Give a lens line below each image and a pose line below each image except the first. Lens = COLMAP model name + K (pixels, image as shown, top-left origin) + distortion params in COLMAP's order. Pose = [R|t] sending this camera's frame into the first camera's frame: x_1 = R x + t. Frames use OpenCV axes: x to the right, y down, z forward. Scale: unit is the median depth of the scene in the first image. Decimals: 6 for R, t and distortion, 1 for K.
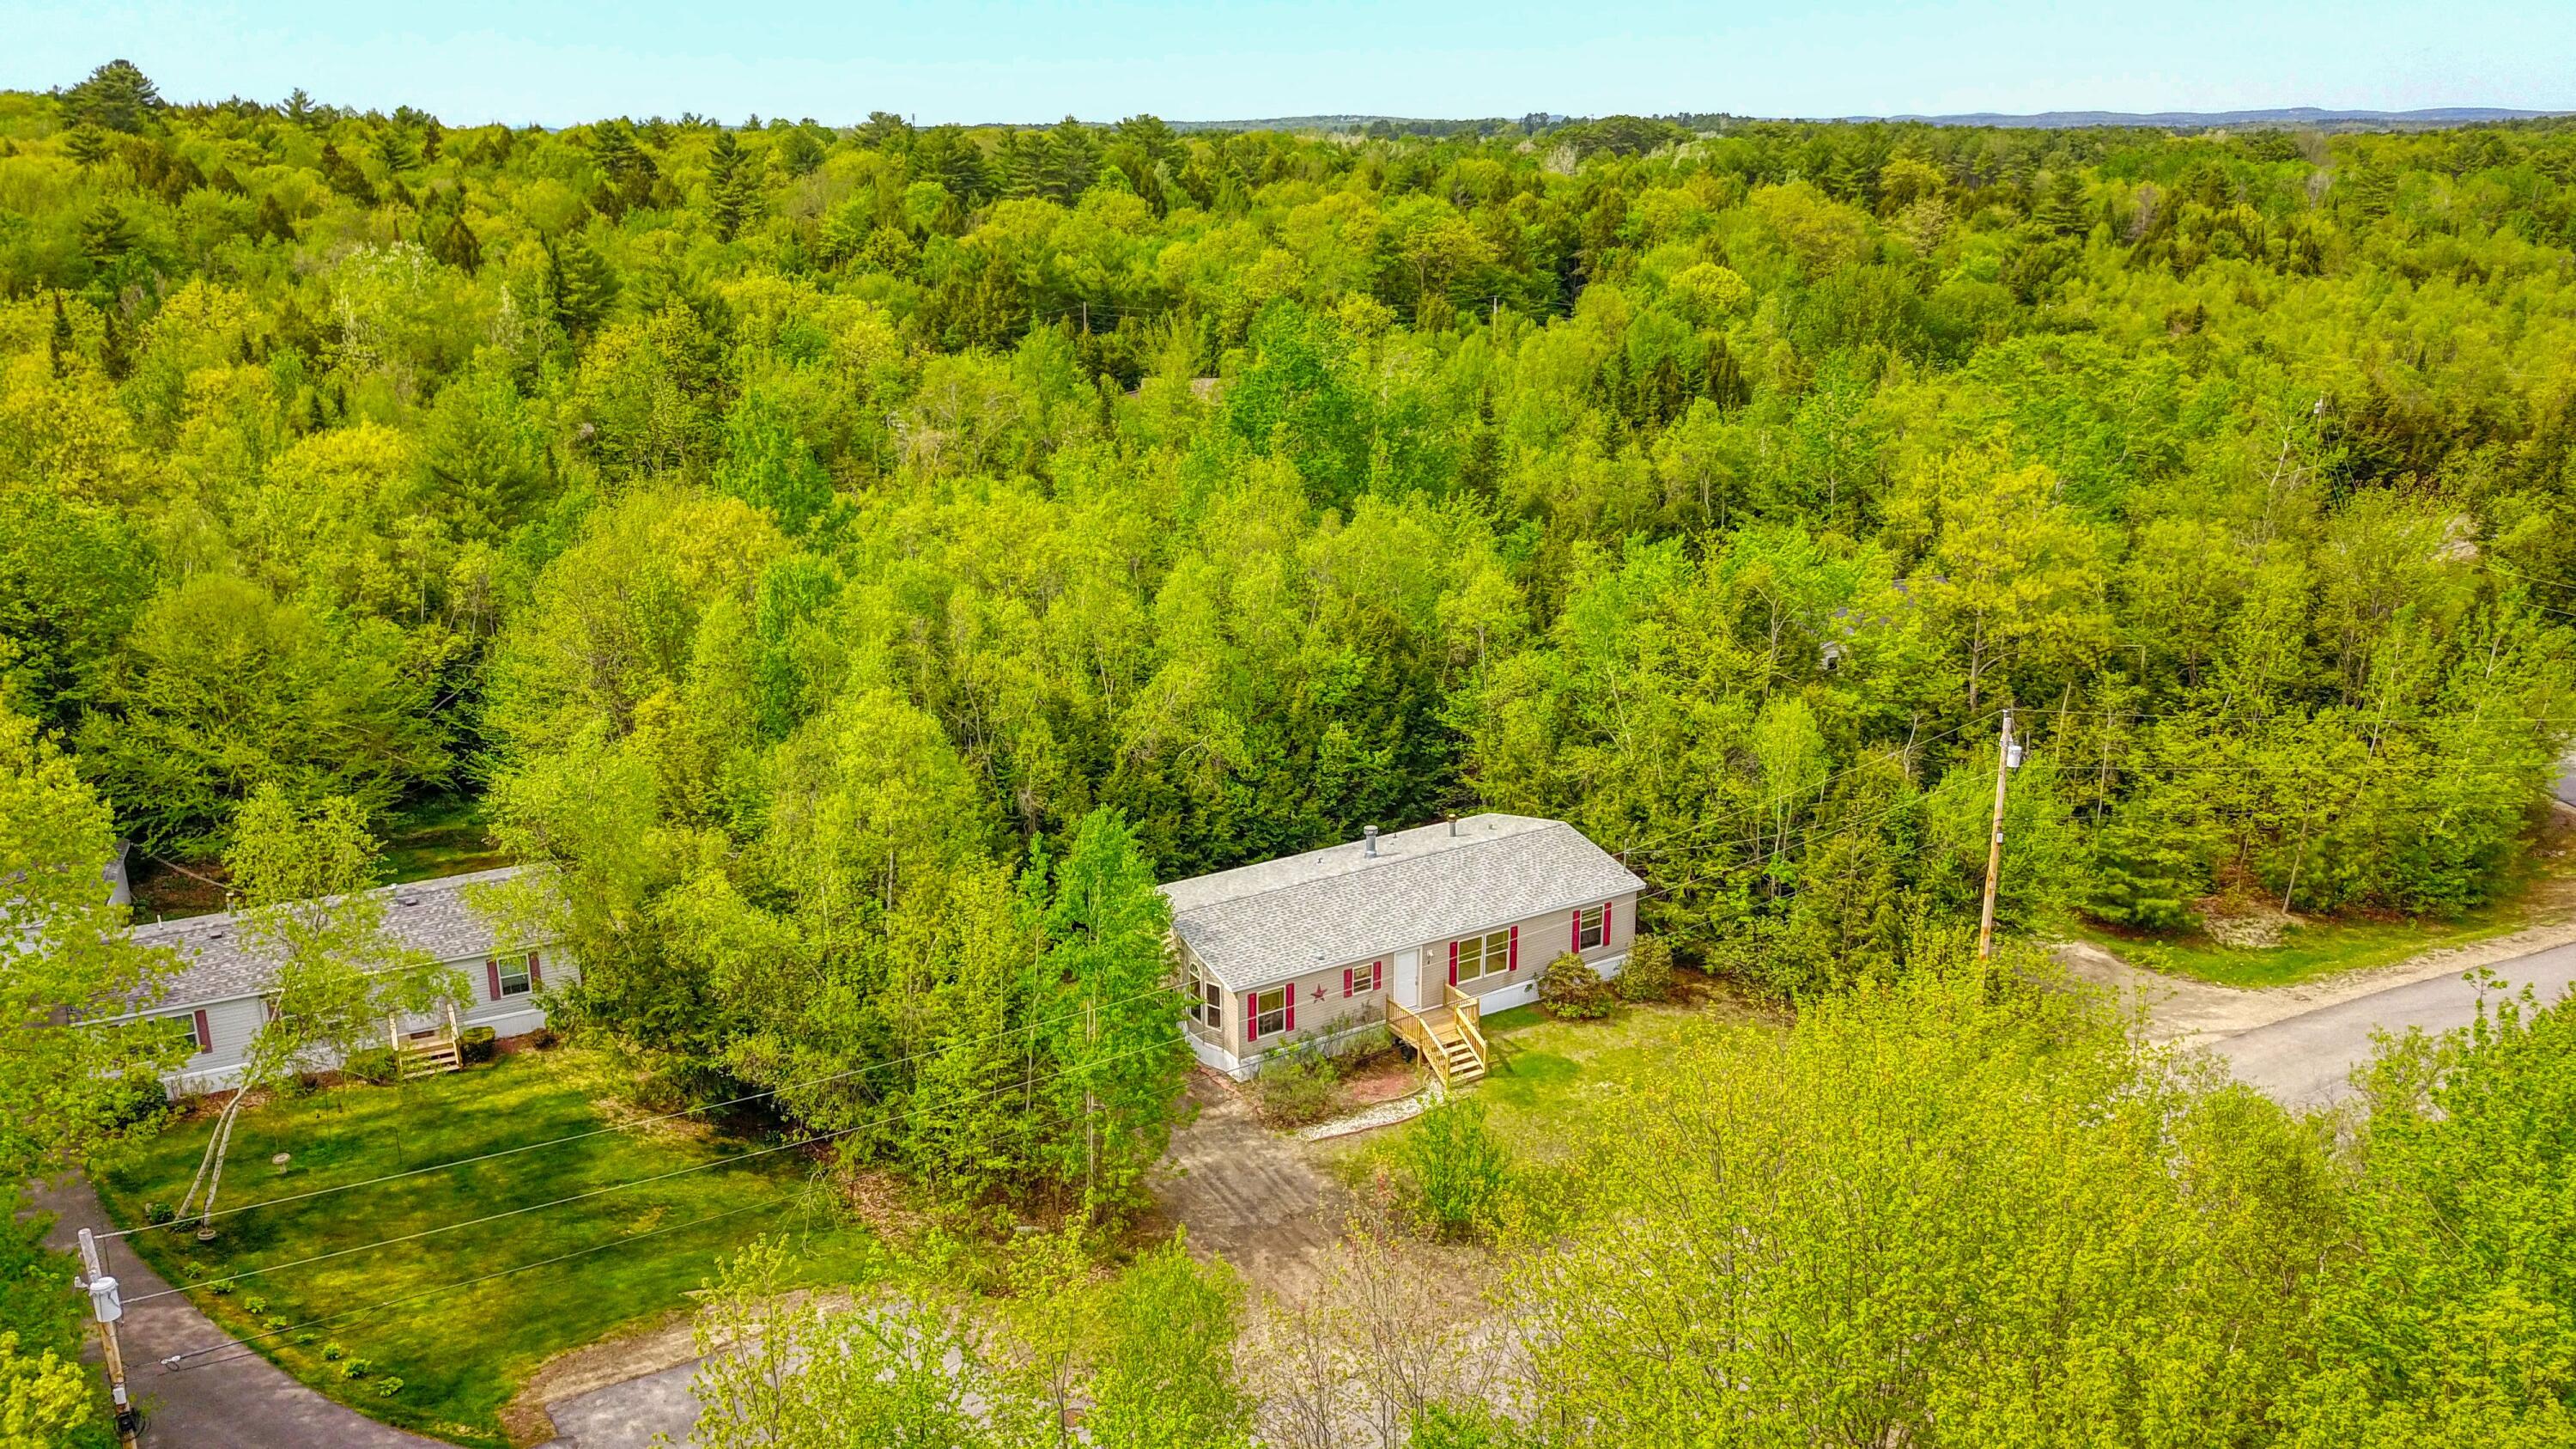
lens RADIAL K [[2076.5, 0, 1253.4], [0, 2076.5, 544.5], [0, 0, 1]] dist [-0.007451, 0.004414]
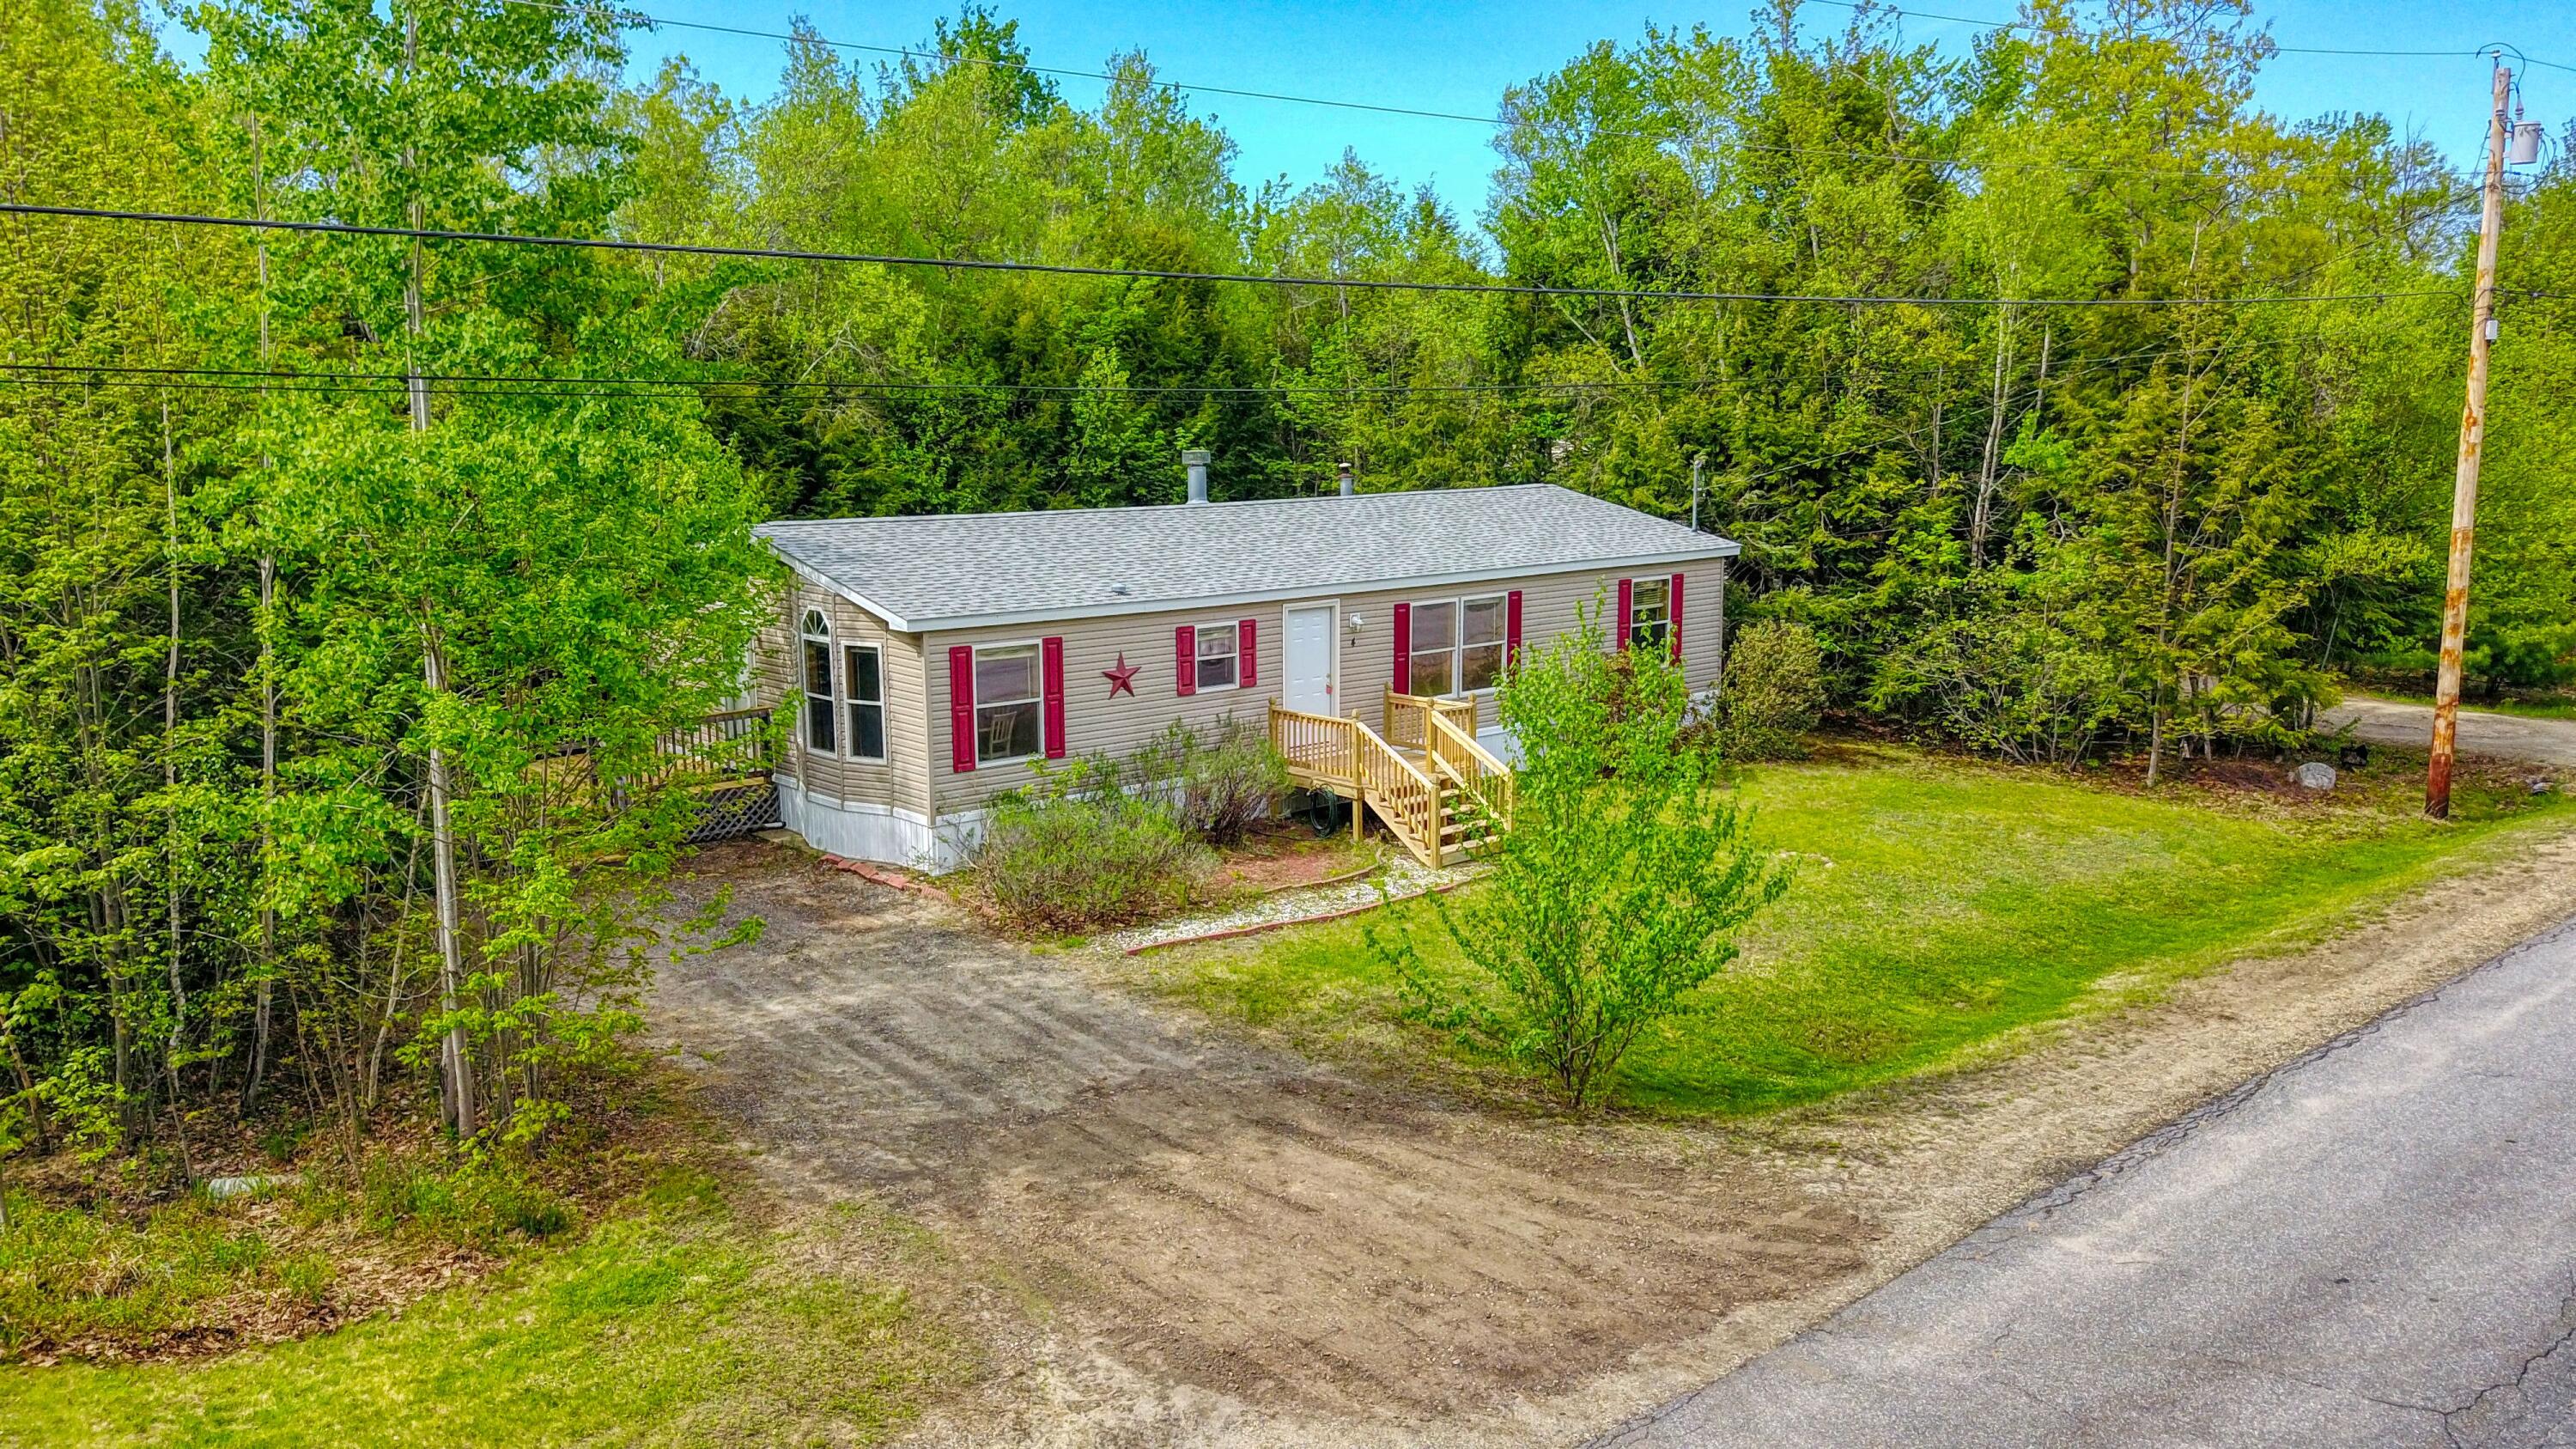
lens RADIAL K [[1988.2, 0, 1289.8], [0, 1988.2, 648.9], [0, 0, 1]] dist [0.042781, 0.001097]
pose [[0.985138, -0.033880, 0.168390, -0.002363], [0.049683, 0.994653, -0.090540, 0.242551], [-0.164422, 0.097560, 0.981554, 0.578402]]
